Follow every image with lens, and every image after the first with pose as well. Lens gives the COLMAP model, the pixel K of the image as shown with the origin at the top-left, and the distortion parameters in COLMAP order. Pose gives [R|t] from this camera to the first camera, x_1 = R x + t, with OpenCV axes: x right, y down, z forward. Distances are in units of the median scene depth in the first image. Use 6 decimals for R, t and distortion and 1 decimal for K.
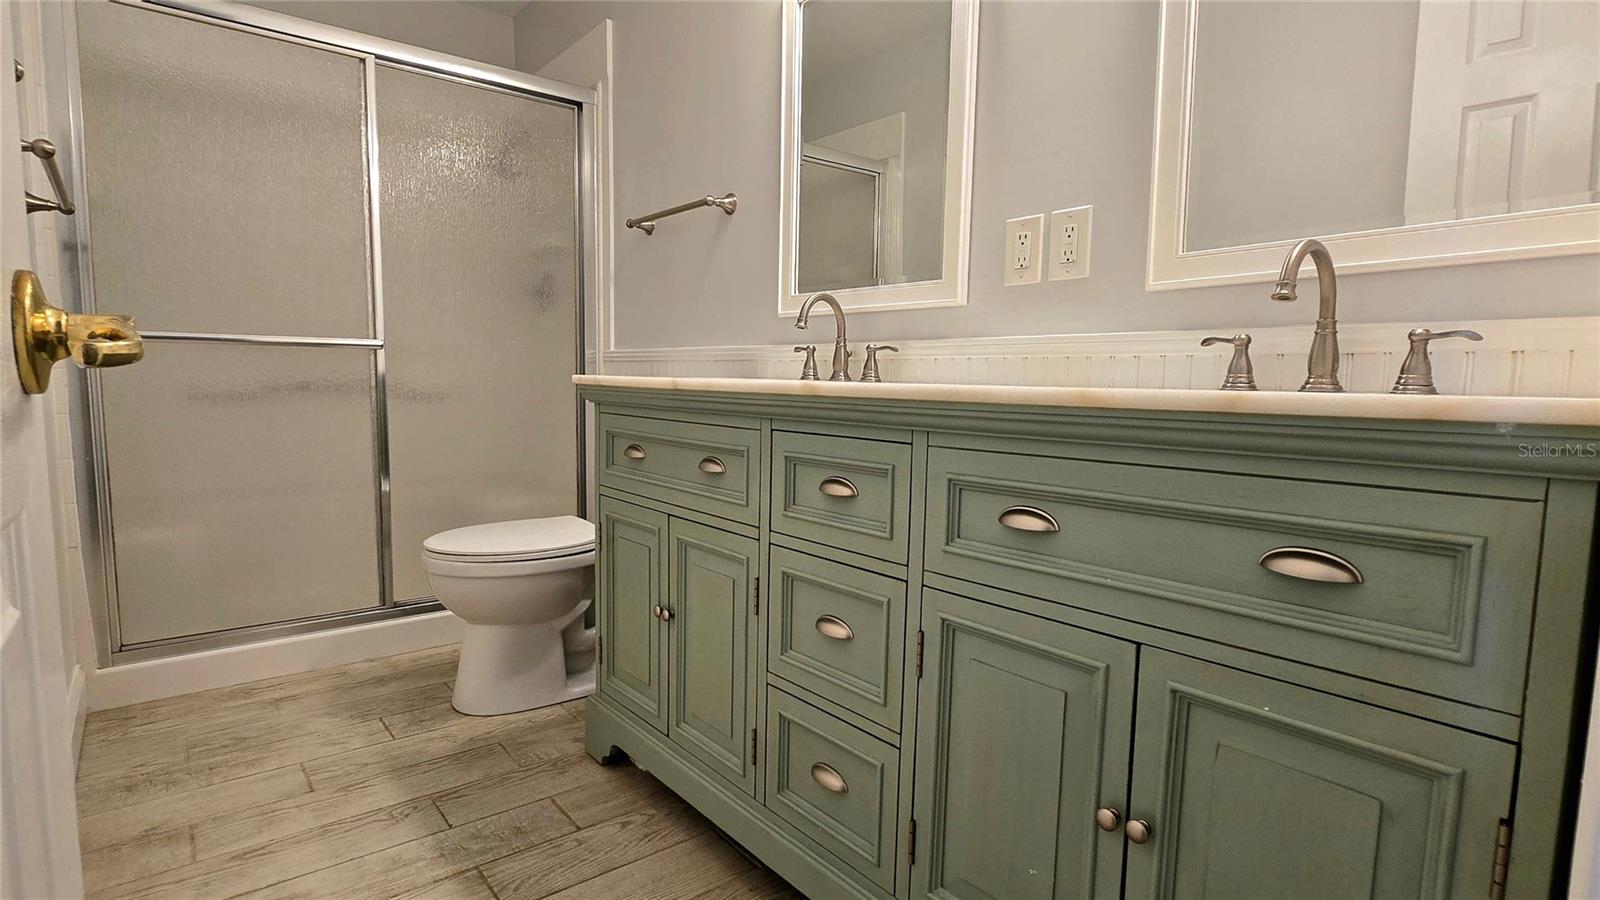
lens RADIAL K [[801.5, 0, 953.8], [0, 801.5, 459.8], [0, 0, 1]] dist [-0.013976, 0.000547]
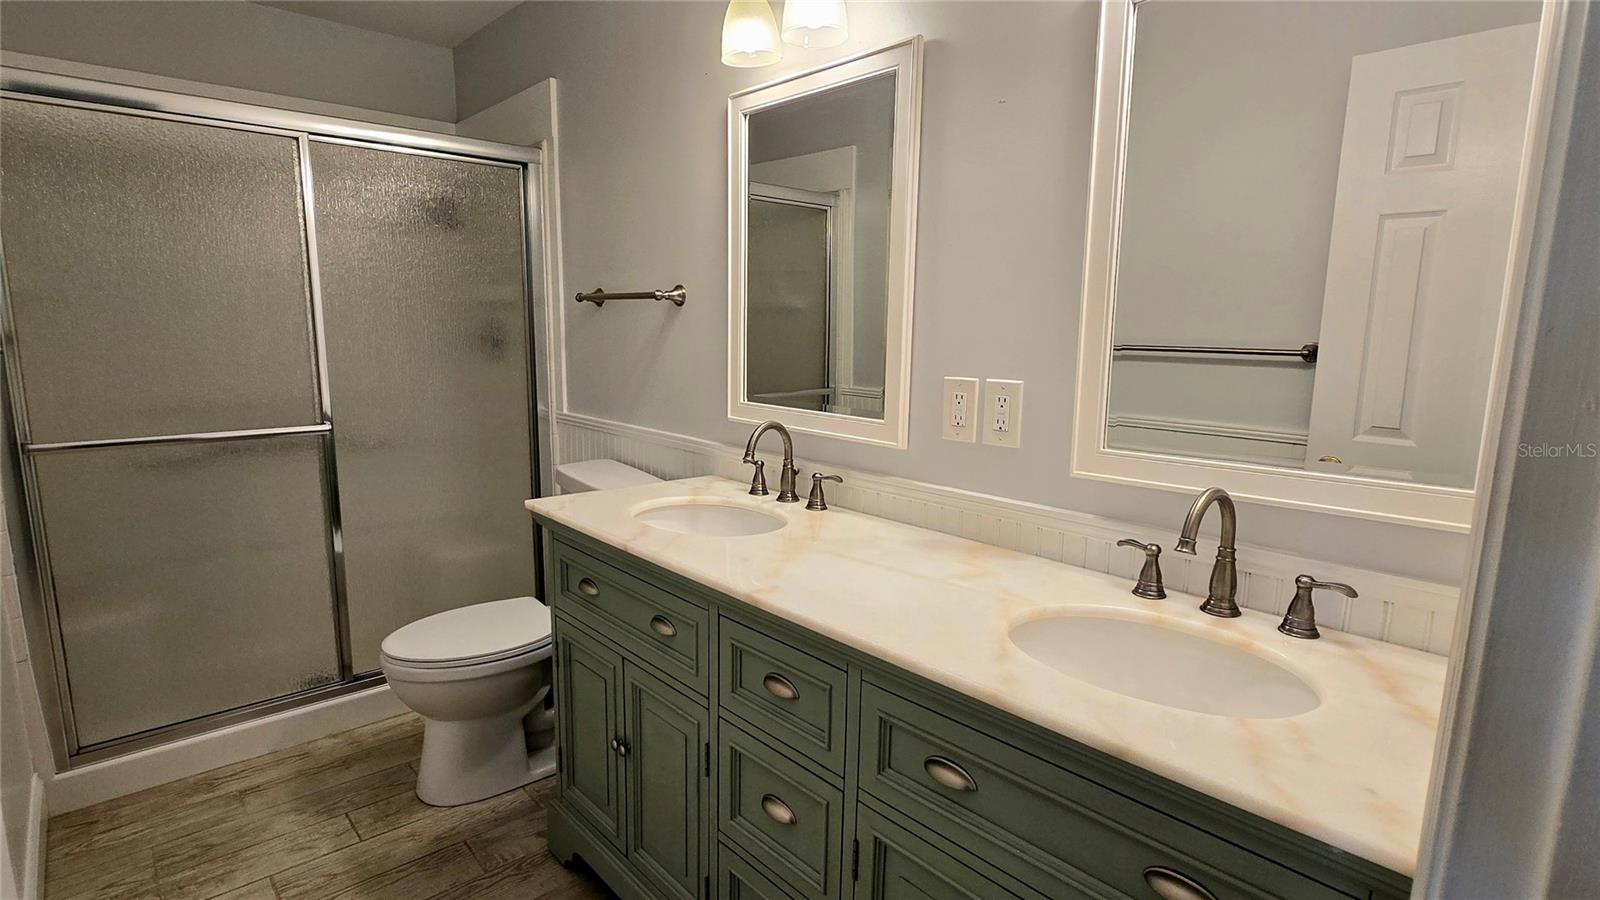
lens RADIAL K [[777.3, 0, 954.4], [0, 777.3, 451.8], [0, 0, 1]] dist [-0.011179, -0.000465]
pose [[0.998403, 0.003714, 0.056374, 0.019627], [-0.007413, 0.997821, 0.065555, -0.240772], [-0.056007, -0.065868, 0.996255, -0.023638]]
